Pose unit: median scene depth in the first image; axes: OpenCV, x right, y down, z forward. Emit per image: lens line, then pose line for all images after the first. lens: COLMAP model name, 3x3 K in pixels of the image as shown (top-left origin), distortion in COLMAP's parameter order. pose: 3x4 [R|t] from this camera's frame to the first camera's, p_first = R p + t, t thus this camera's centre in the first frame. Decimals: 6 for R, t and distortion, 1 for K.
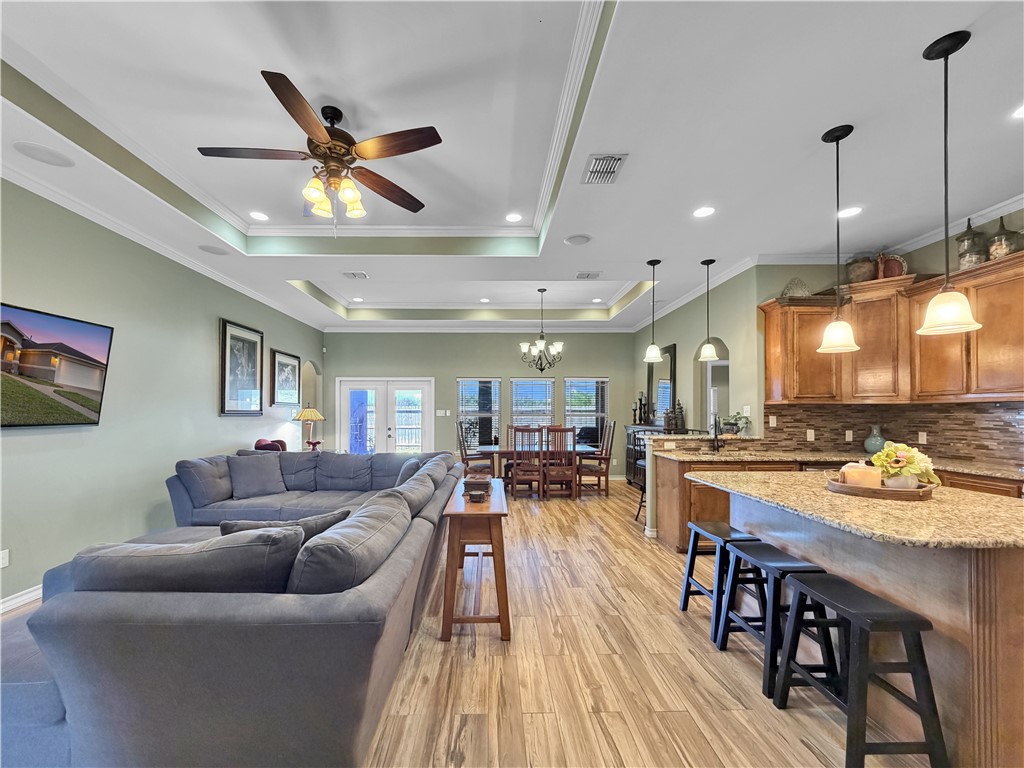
lens RADIAL K [[429.0, 0, 487.0], [0, 429.0, 411.2], [0, 0, 1]] dist [0.001820, 0.000470]
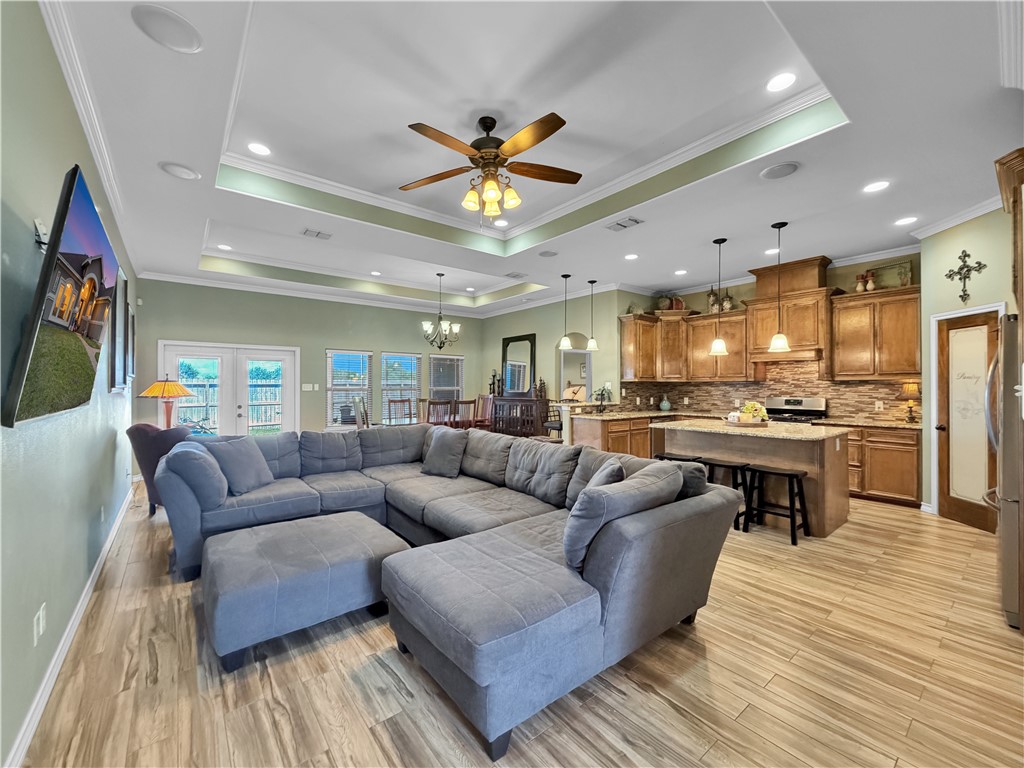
lens RADIAL K [[432.9, 0, 505.6], [0, 432.9, 388.6], [0, 0, 1]] dist [-0.001915, -0.000290]
pose [[0.783257, -0.003519, 0.621688, -0.632950], [-0.001263, 0.999973, 0.007252, -0.001006], [-0.621697, -0.006465, 0.783232, 0.045556]]
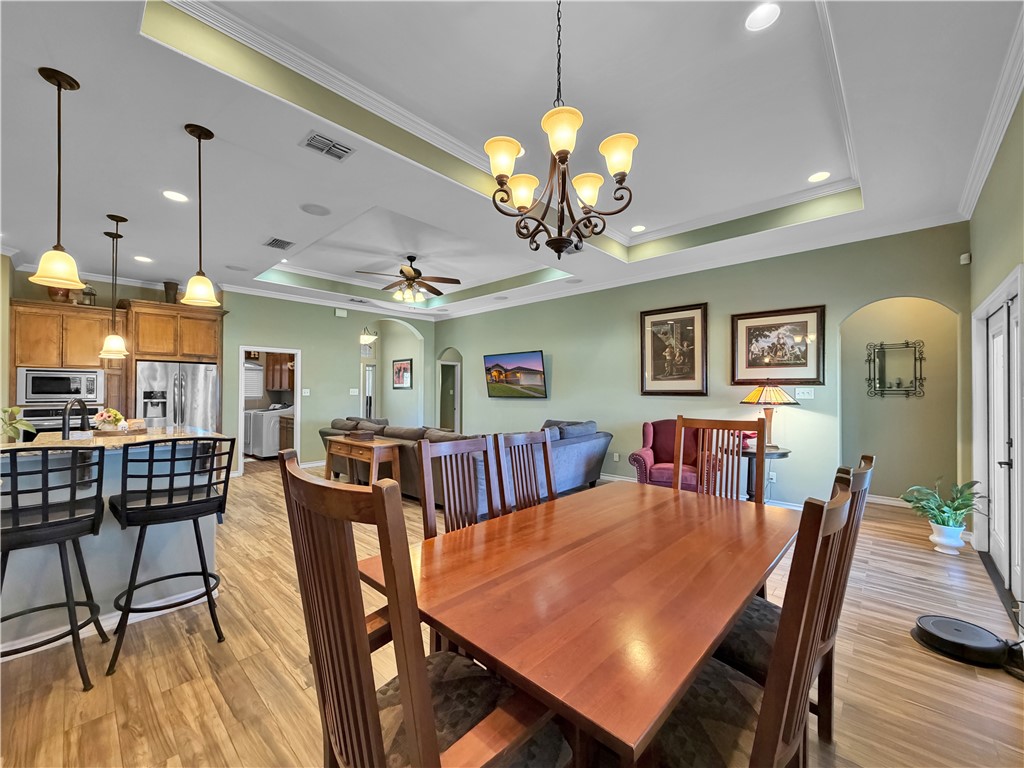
lens RADIAL K [[406.2, 0, 496.4], [0, 406.2, 387.8], [0, 0, 1]] dist [0.000946, -0.000029]
pose [[-0.695344, -0.006261, -0.718649, 0.520855], [0.001551, 0.999947, -0.010212, 0.000976], [0.718675, -0.008216, -0.695298, 1.719946]]
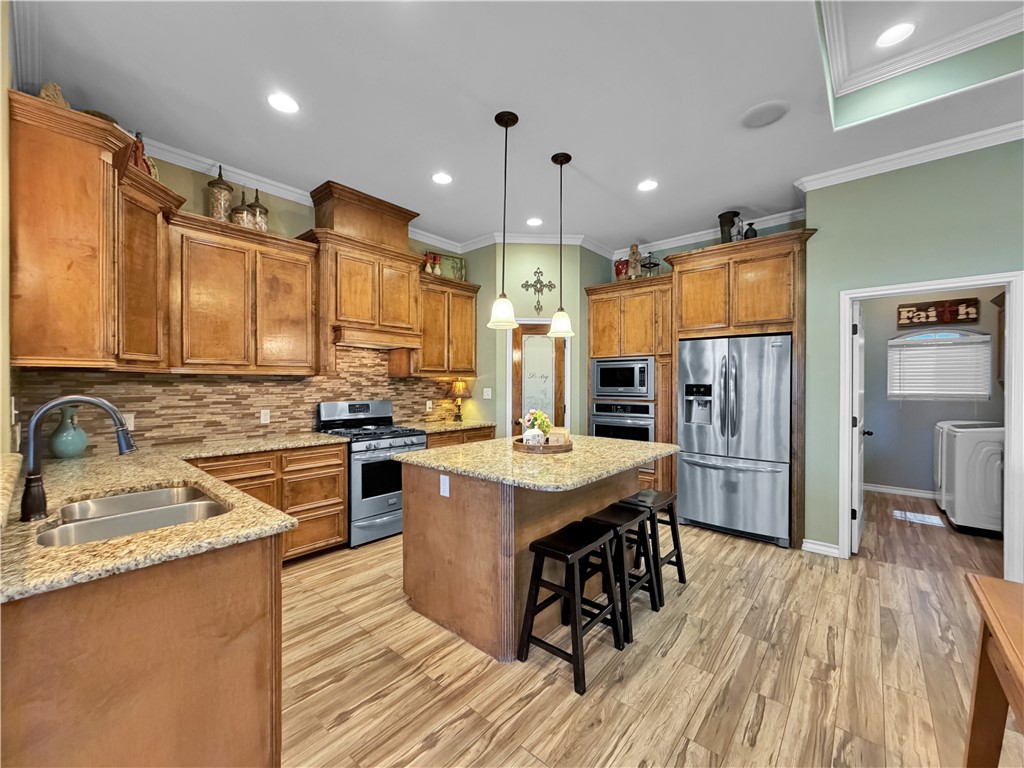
lens RADIAL K [[407.2, 0, 504.9], [0, 407.2, 394.1], [0, 0, 1]] dist [-0.002836, -0.000067]
pose [[-0.752839, -0.024916, 0.657733, 0.093345], [-0.005448, 0.999485, 0.031626, -0.007921], [-0.658182, 0.020226, -0.752587, 0.980186]]
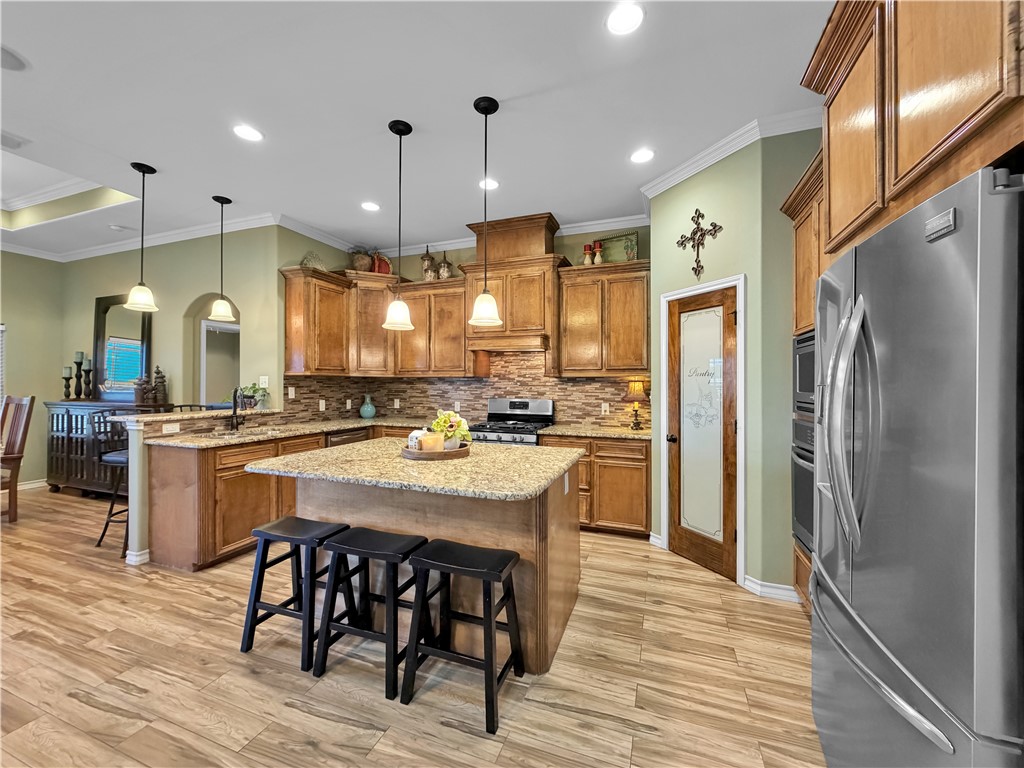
lens RADIAL K [[415.6, 0, 518.9], [0, 415.6, 383.3], [0, 0, 1]] dist [-0.000553, -0.000292]
pose [[0.342973, 0.001829, 0.939343, -0.036495], [-0.007813, 0.999969, 0.000905, -0.002680], [-0.939313, -0.007650, 0.342977, 0.199741]]
